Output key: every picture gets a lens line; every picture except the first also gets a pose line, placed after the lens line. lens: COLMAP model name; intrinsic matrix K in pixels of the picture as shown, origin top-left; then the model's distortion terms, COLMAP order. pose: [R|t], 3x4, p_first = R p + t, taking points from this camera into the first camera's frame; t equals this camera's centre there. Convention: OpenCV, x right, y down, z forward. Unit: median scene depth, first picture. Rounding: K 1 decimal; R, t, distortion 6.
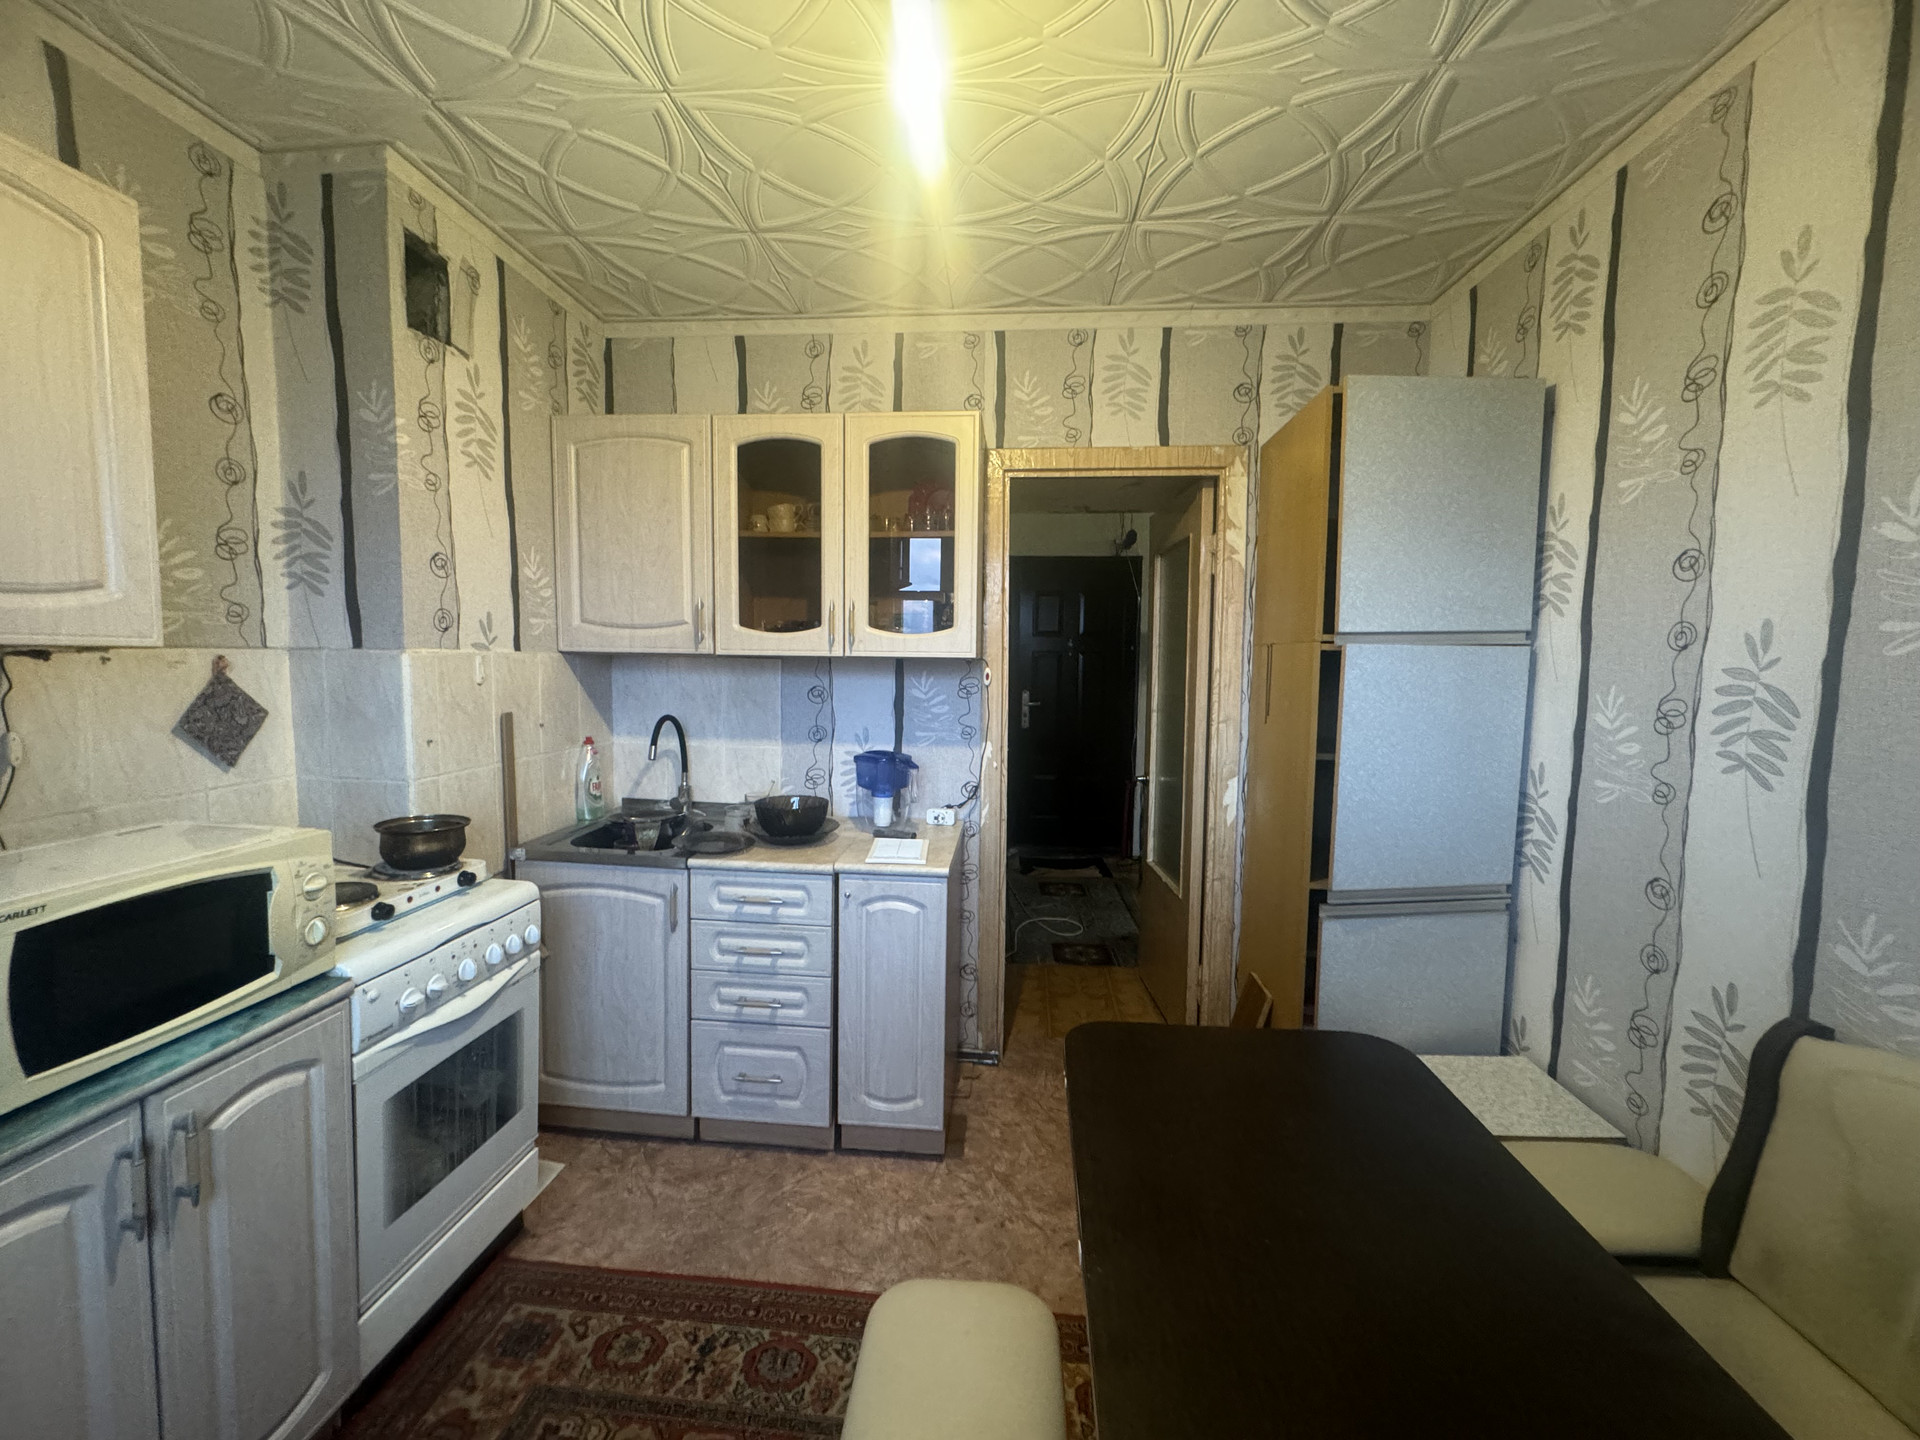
lens RADIAL K [[764.1, 0, 958.9], [0, 764.1, 719.0], [0, 0, 1]] dist [-0.002275, -0.000063]
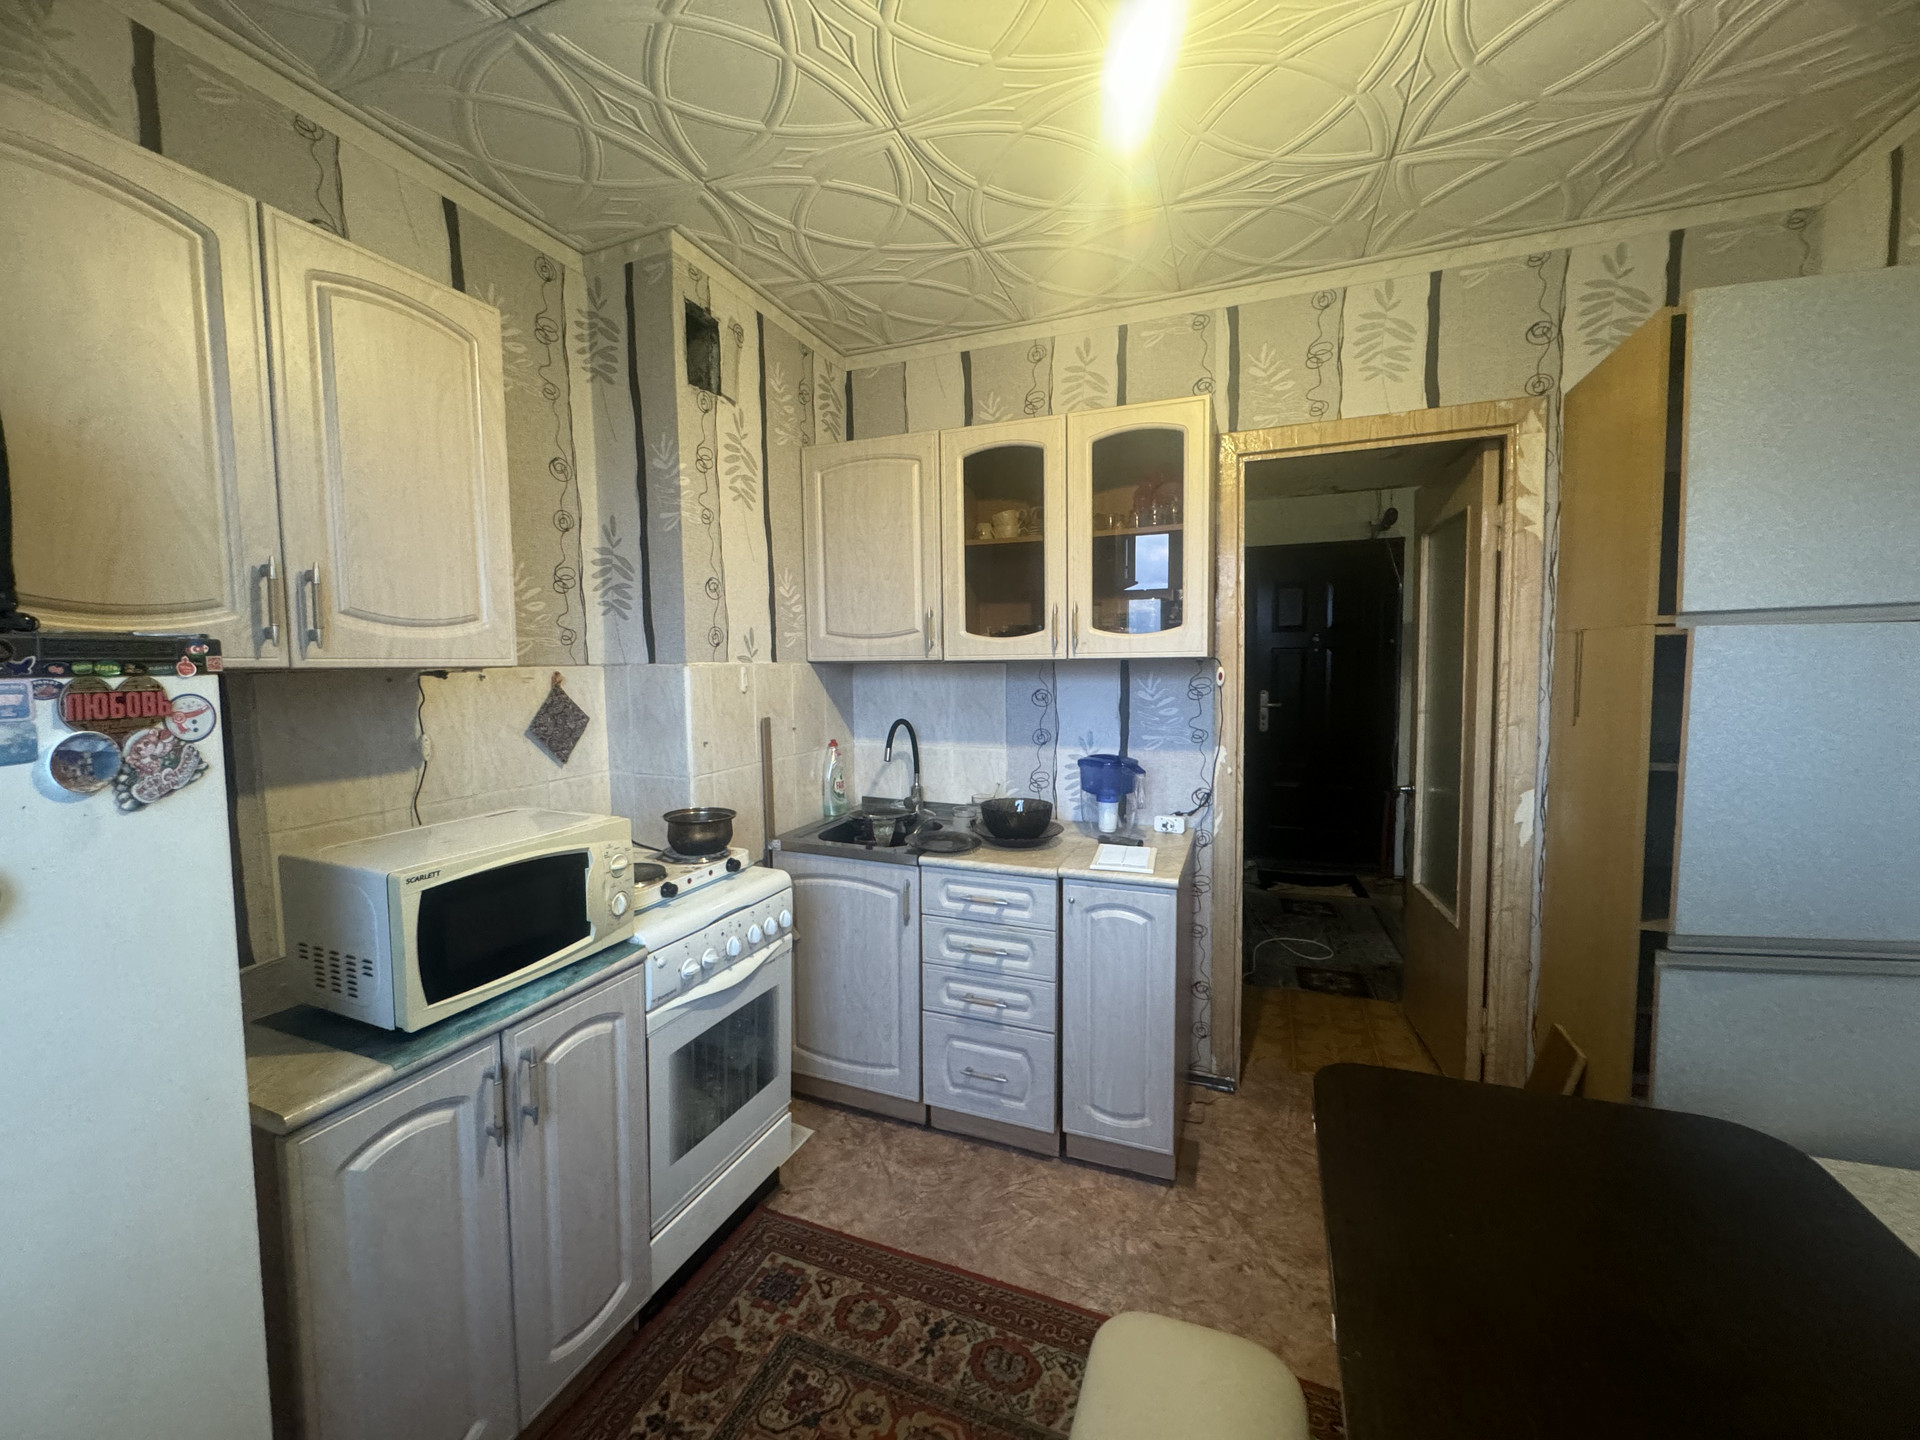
lens RADIAL K [[764.7, 0, 959.0], [0, 764.7, 718.2], [0, 0, 1]] dist [-0.002094, 0.000071]
pose [[0.957442, -0.004502, -0.288591, 0.001035], [0.003192, 0.999982, -0.005008, -0.000917], [0.288608, 0.003873, 0.957440, 0.012497]]
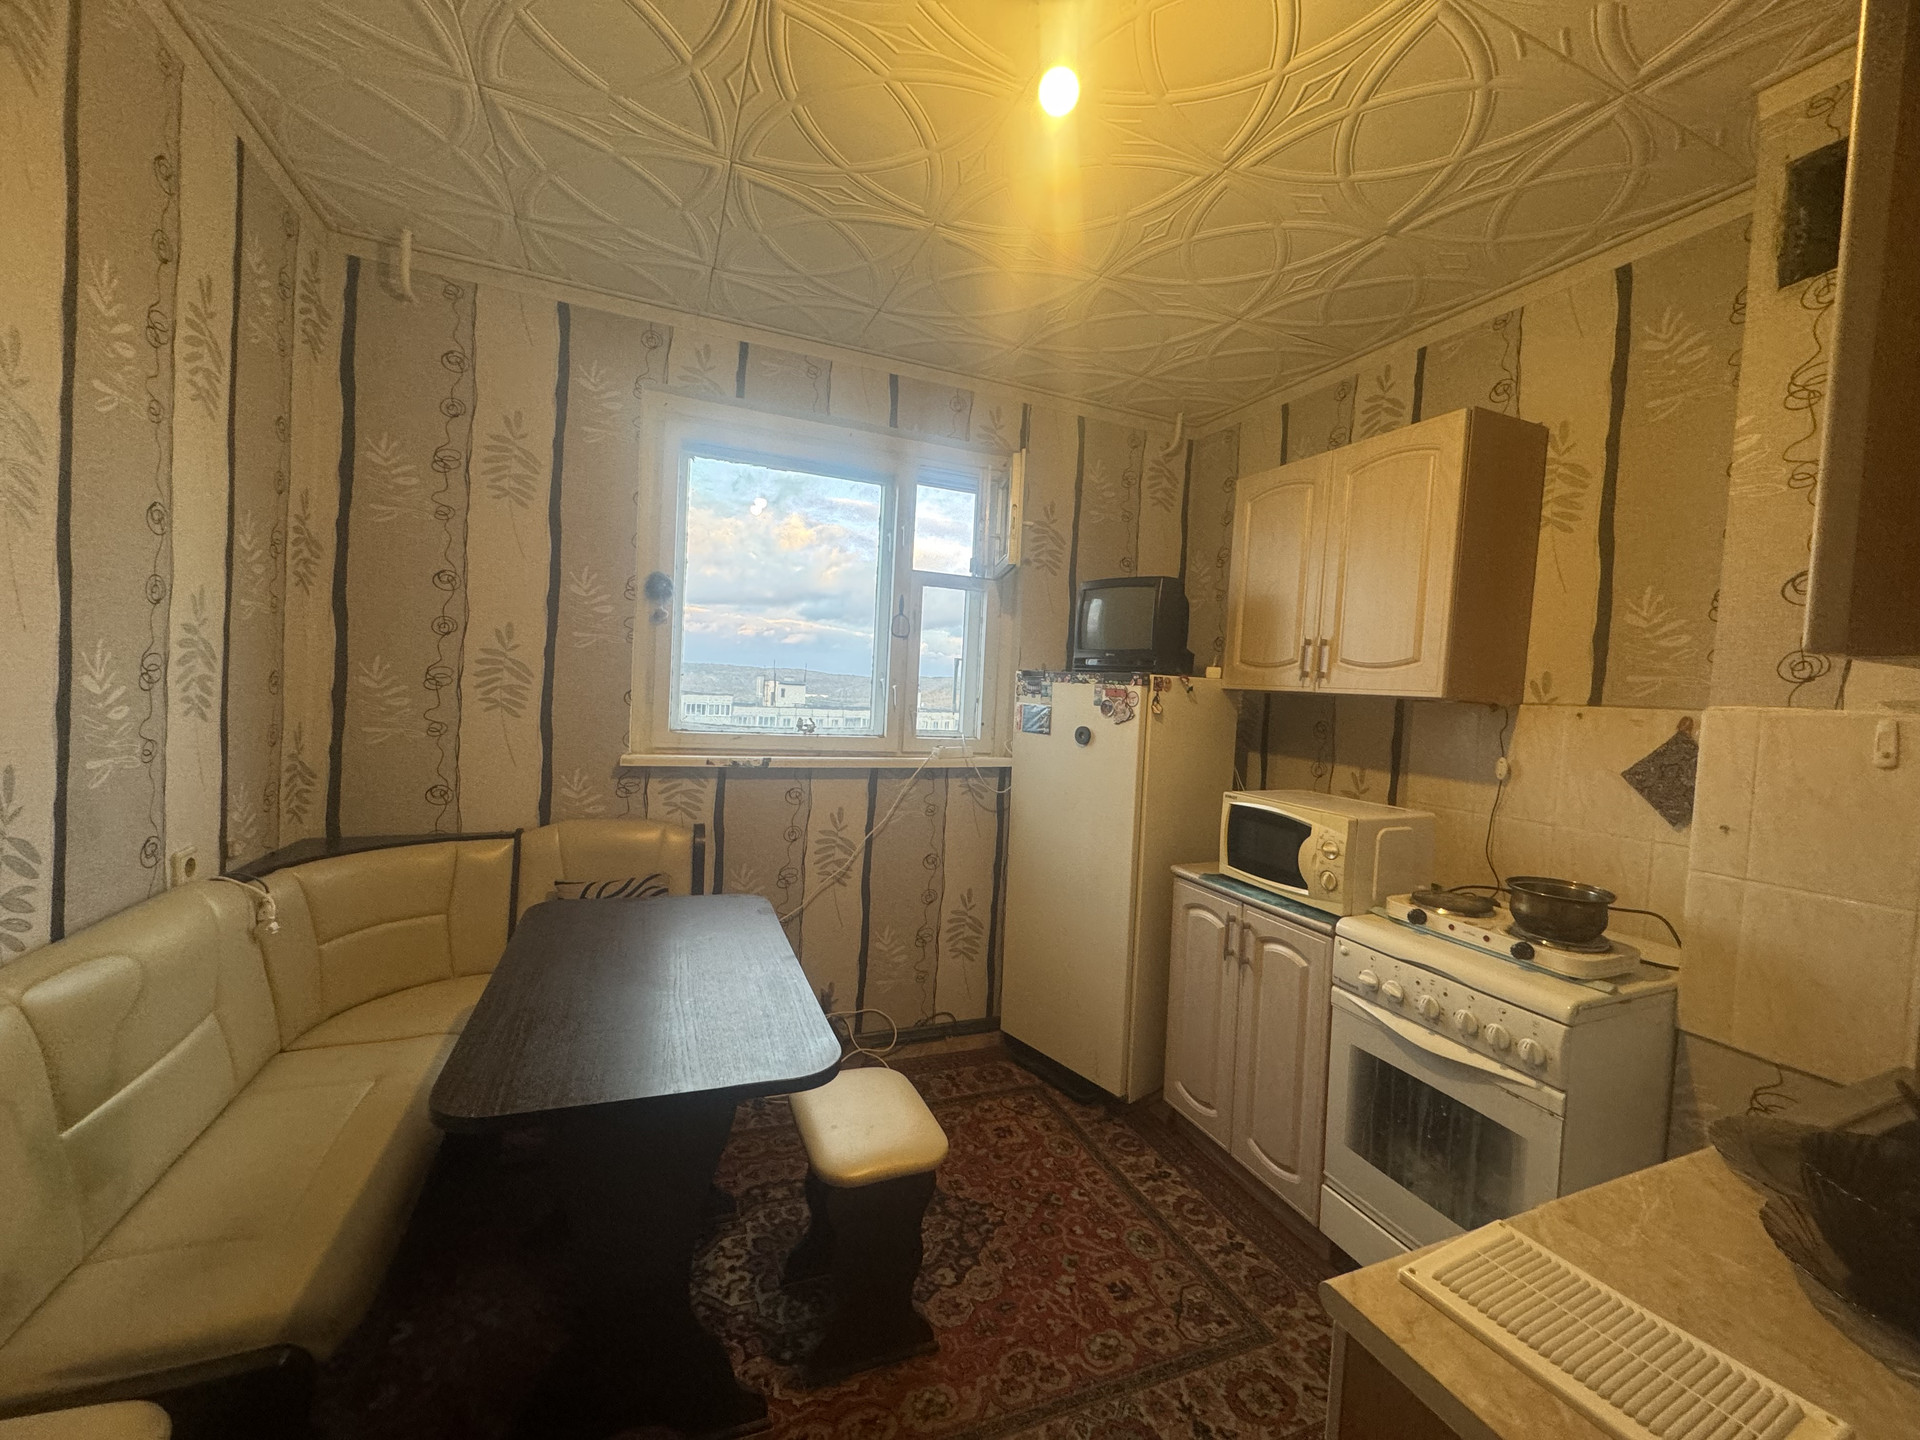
lens RADIAL K [[766.1, 0, 960.0], [0, 766.1, 720.0], [0, 0, 1]] dist [0.001941, 0.000276]
pose [[-0.887416, -0.044894, -0.458778, 0.317929], [-0.105406, 0.988640, 0.107144, -0.074468], [0.448756, 0.143440, -0.882067, 1.263052]]
